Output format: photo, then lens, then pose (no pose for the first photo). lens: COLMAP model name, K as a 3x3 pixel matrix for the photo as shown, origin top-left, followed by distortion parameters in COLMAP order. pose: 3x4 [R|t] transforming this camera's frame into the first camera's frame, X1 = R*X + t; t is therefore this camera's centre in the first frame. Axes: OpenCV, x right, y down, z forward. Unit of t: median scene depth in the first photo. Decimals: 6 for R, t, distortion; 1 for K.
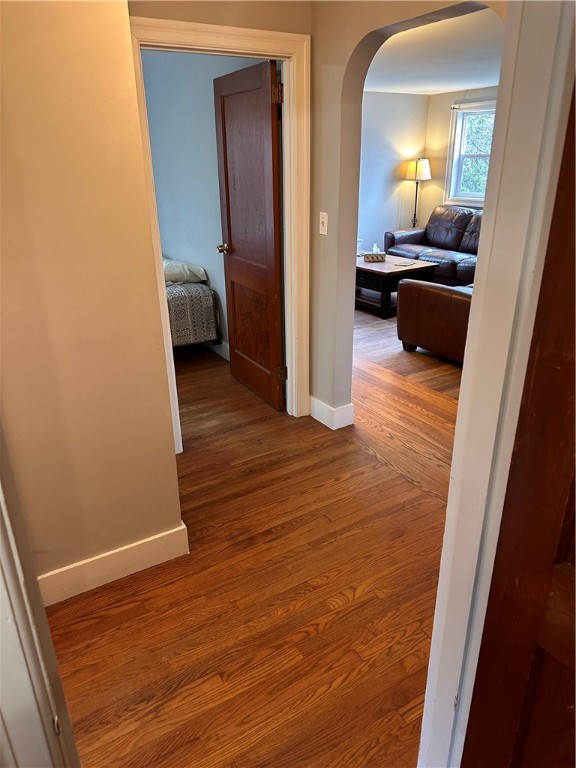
lens RADIAL K [[544.3, 0, 279.3], [0, 544.3, 370.8], [0, 0, 1]] dist [0.065547, -0.082900]
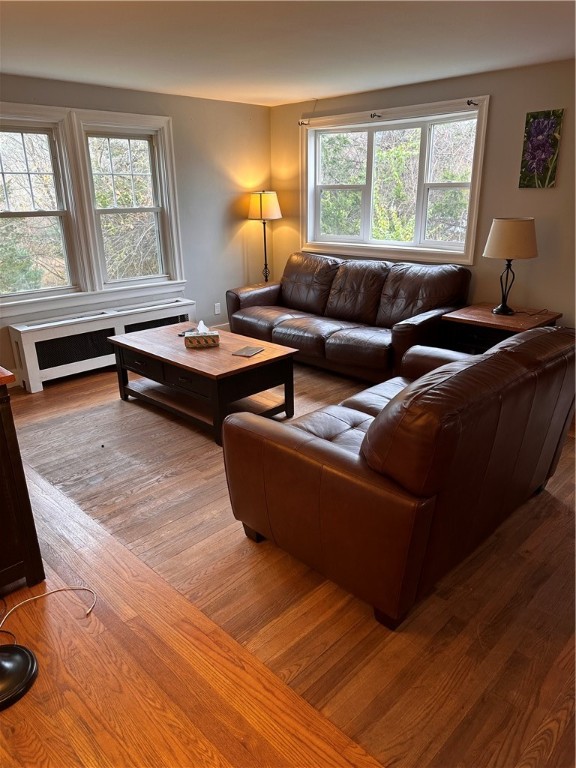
lens RADIAL K [[544.3, 0, 285.2], [0, 544.3, 383.7], [0, 0, 1]] dist [0.065547, -0.082900]
pose [[0.971098, -0.076751, 0.226005, 0.097546], [0.083992, 0.996210, -0.022585, -0.109326], [-0.223415, 0.040915, 0.973864, 0.290433]]
